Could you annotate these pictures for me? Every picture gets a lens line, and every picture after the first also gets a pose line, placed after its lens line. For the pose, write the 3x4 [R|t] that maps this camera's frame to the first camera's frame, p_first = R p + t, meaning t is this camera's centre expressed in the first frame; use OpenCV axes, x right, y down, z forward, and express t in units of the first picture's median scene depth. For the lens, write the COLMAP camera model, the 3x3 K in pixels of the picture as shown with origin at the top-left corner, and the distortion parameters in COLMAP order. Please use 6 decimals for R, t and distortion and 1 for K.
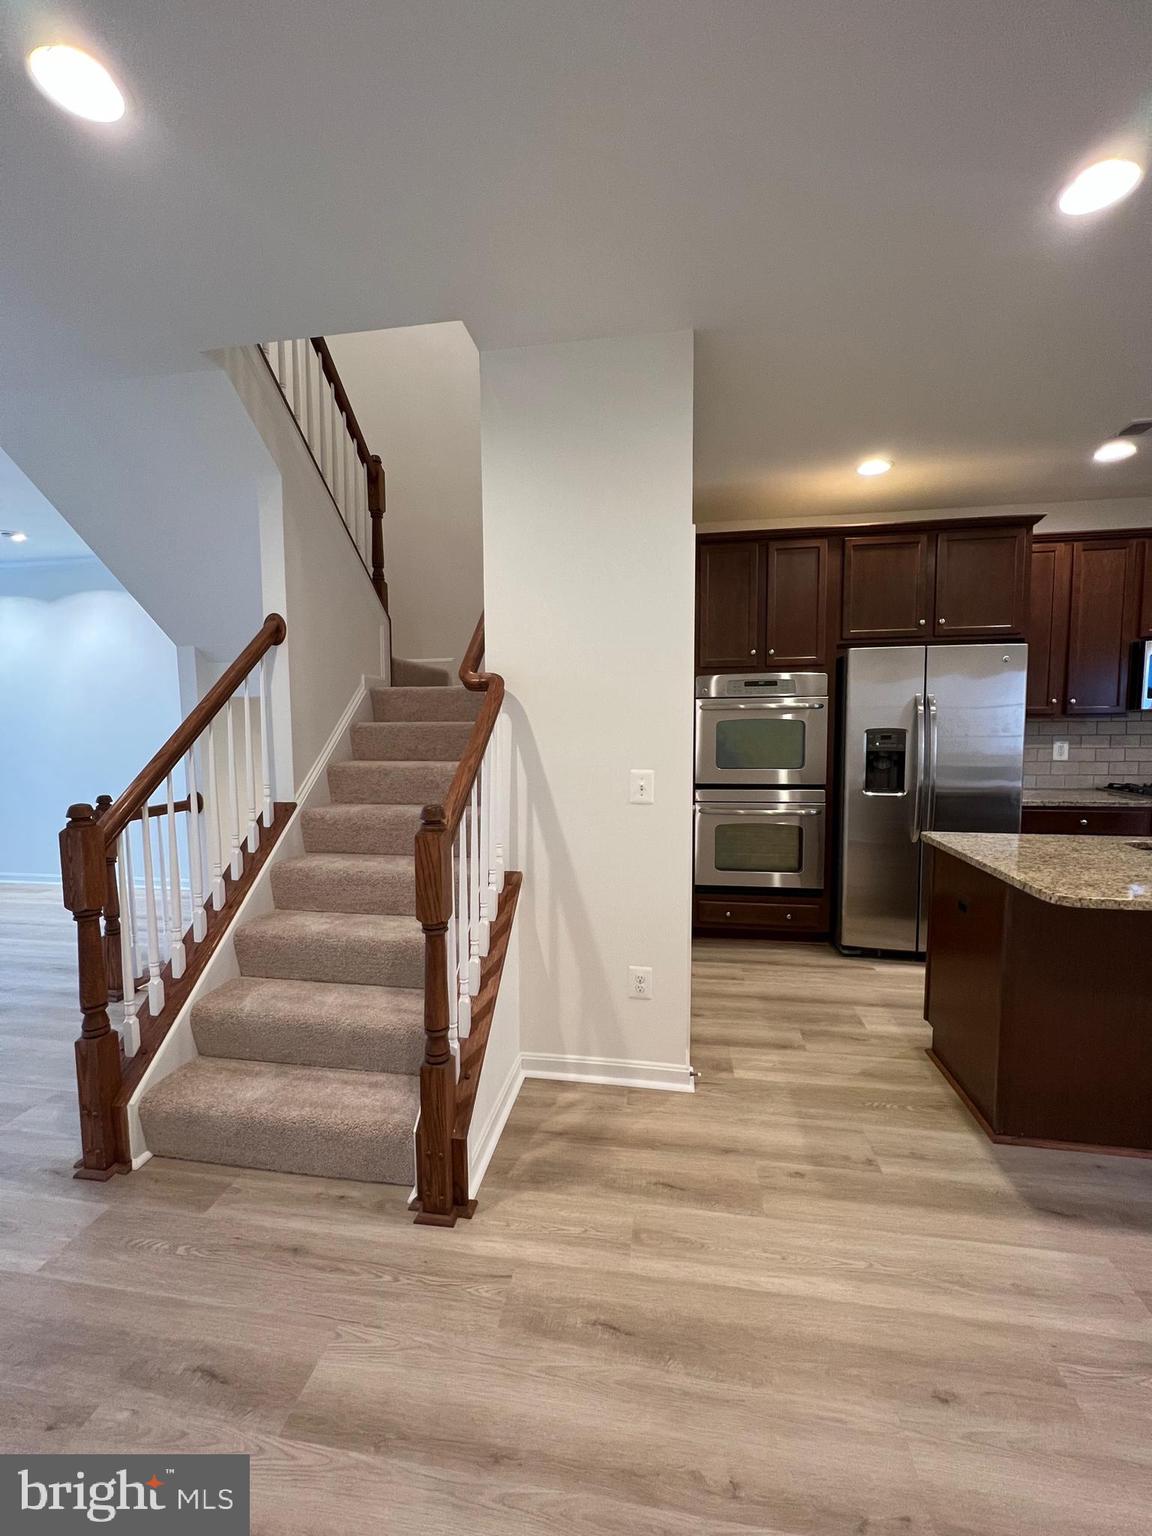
lens RADIAL K [[611.1, 0, 576.8], [0, 611.1, 761.9], [0, 0, 1]] dist [-0.001176, -0.000245]
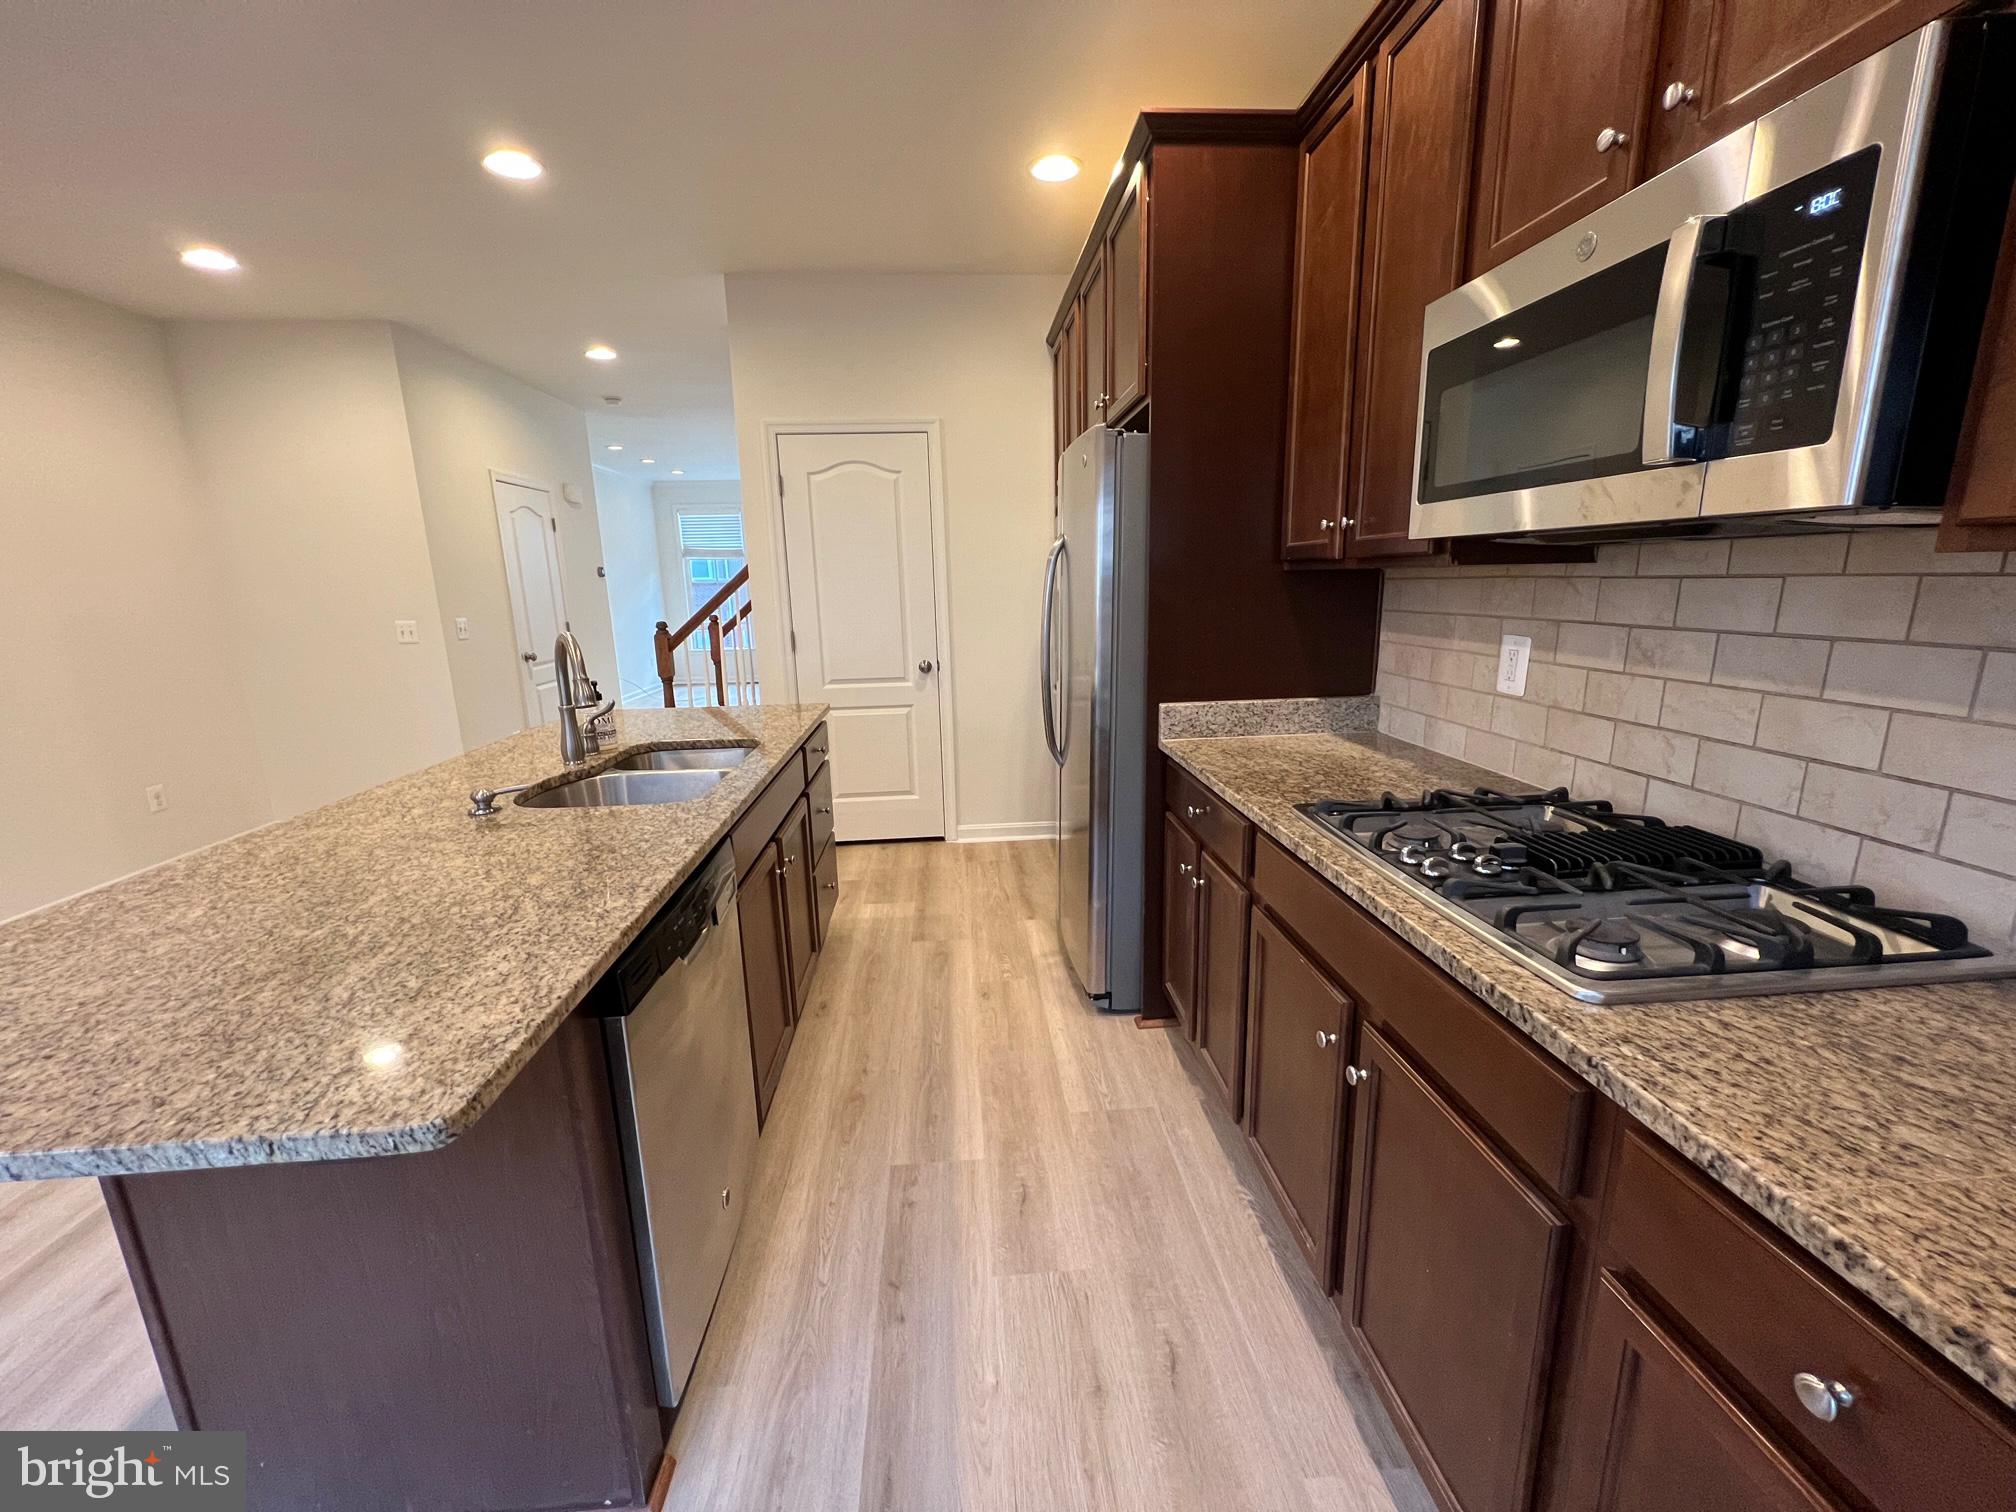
lens RADIAL K [[802.0, 0, 1005.4], [0, 802.0, 753.0], [0, 0, 1]] dist [-0.001176, -0.000245]
pose [[0.228088, 0.209985, -0.950727, 1.163565], [-0.048226, 0.977704, 0.204373, -0.048374], [0.972445, -0.000765, 0.233130, 0.632968]]
